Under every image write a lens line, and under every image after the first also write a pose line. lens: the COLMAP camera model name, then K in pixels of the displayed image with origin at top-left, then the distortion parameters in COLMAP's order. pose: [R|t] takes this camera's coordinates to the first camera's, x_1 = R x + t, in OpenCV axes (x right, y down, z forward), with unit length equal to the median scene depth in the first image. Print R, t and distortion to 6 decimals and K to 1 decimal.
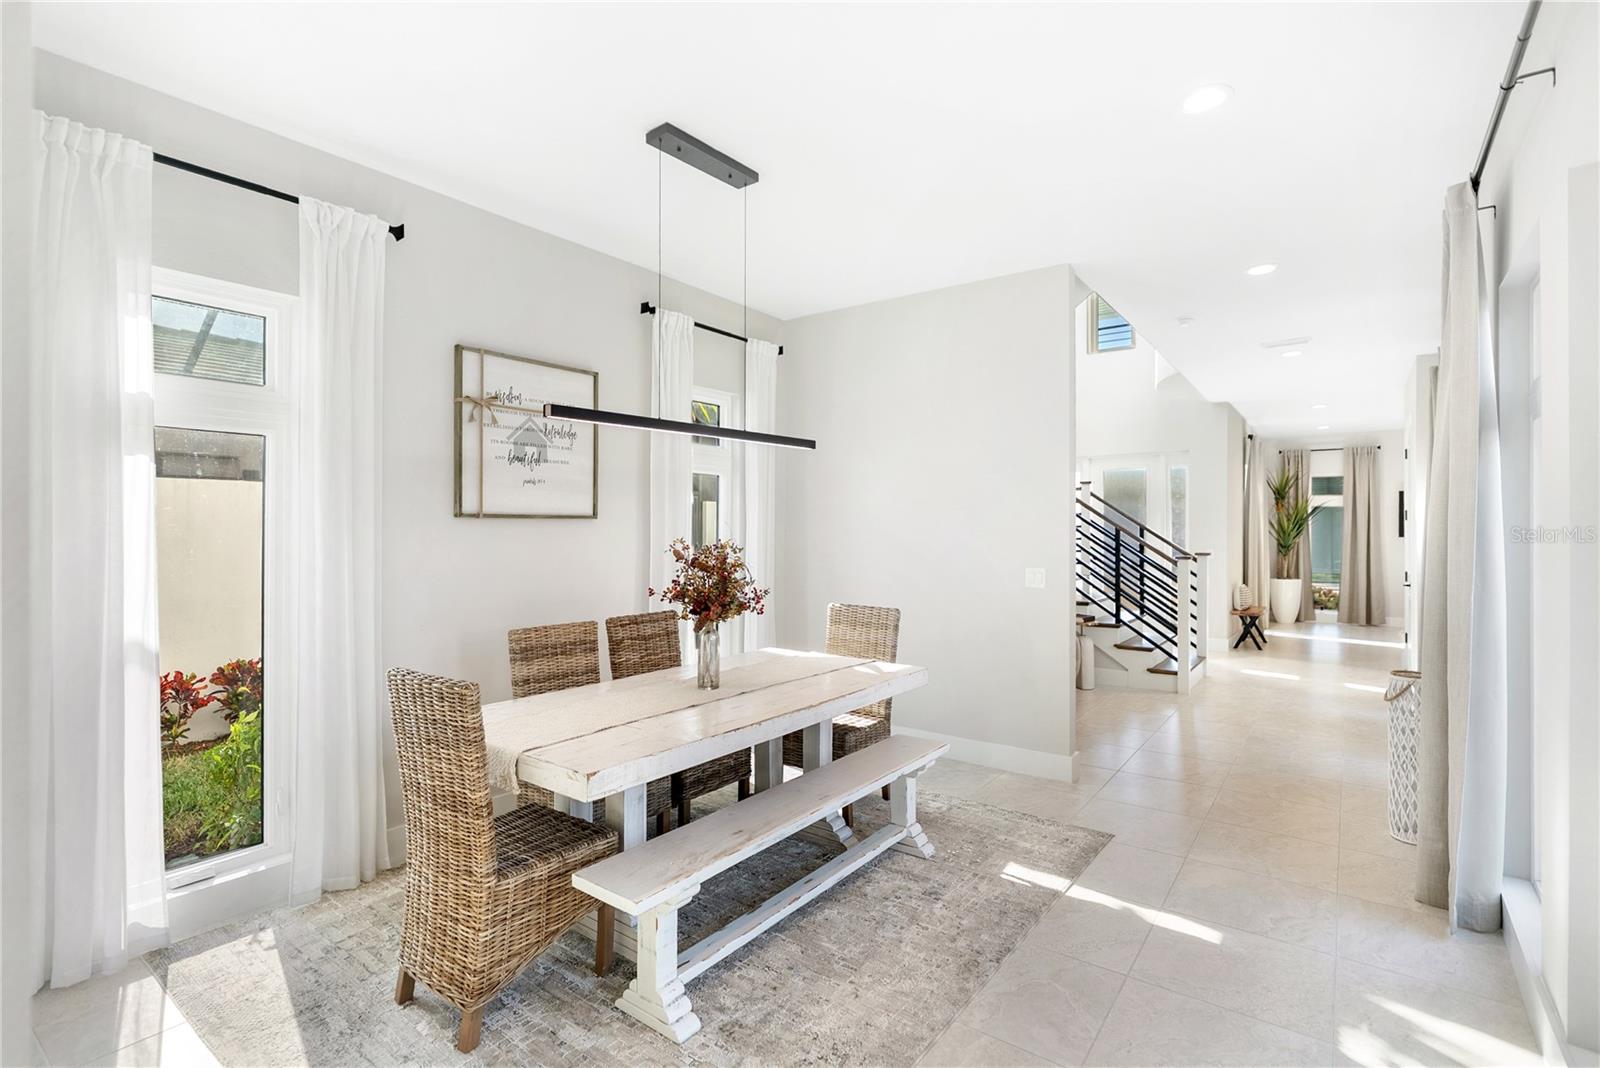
lens RADIAL K [[727.8, 0, 802.0], [0, 727.8, 532.7], [0, 0, 1]] dist [-0.003668, 0.000764]
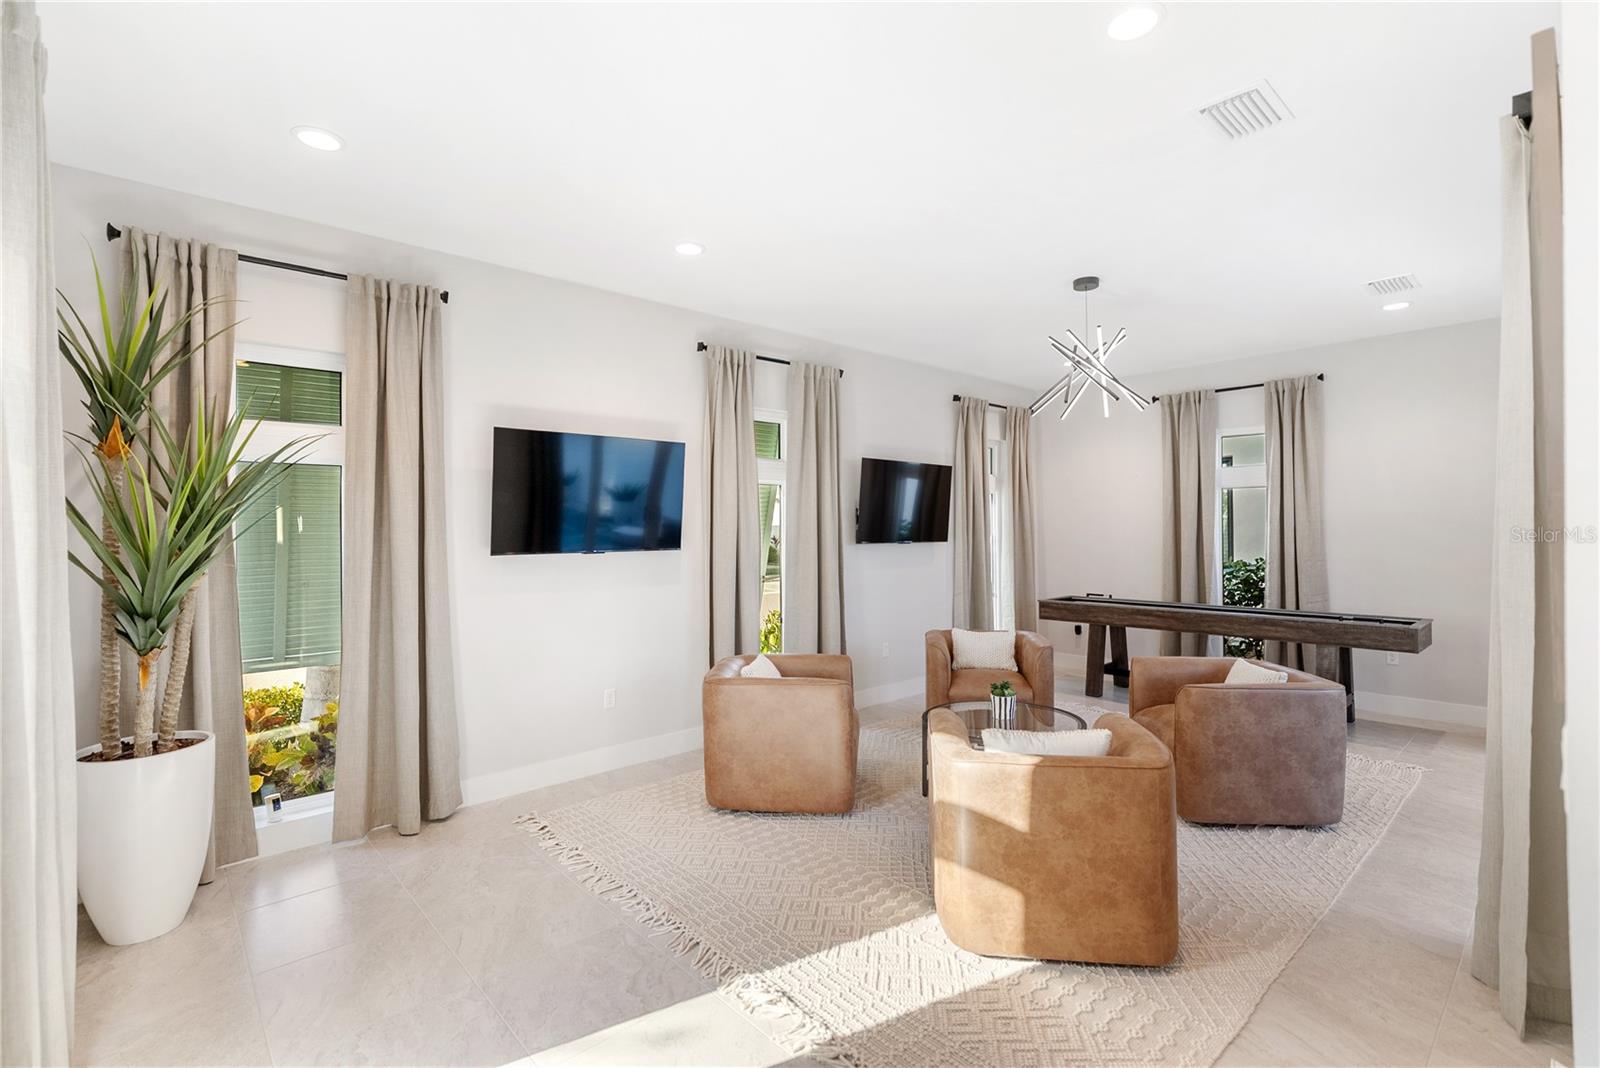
lens RADIAL K [[727.8, 0, 789.0], [0, 727.8, 528.6], [0, 0, 1]] dist [-0.003668, 0.000764]
pose [[0.227751, -0.017055, 0.973570, 0.475750], [-0.000230, 0.999846, 0.017569, -0.013651], [-0.973719, -0.004225, 0.227712, 0.730405]]
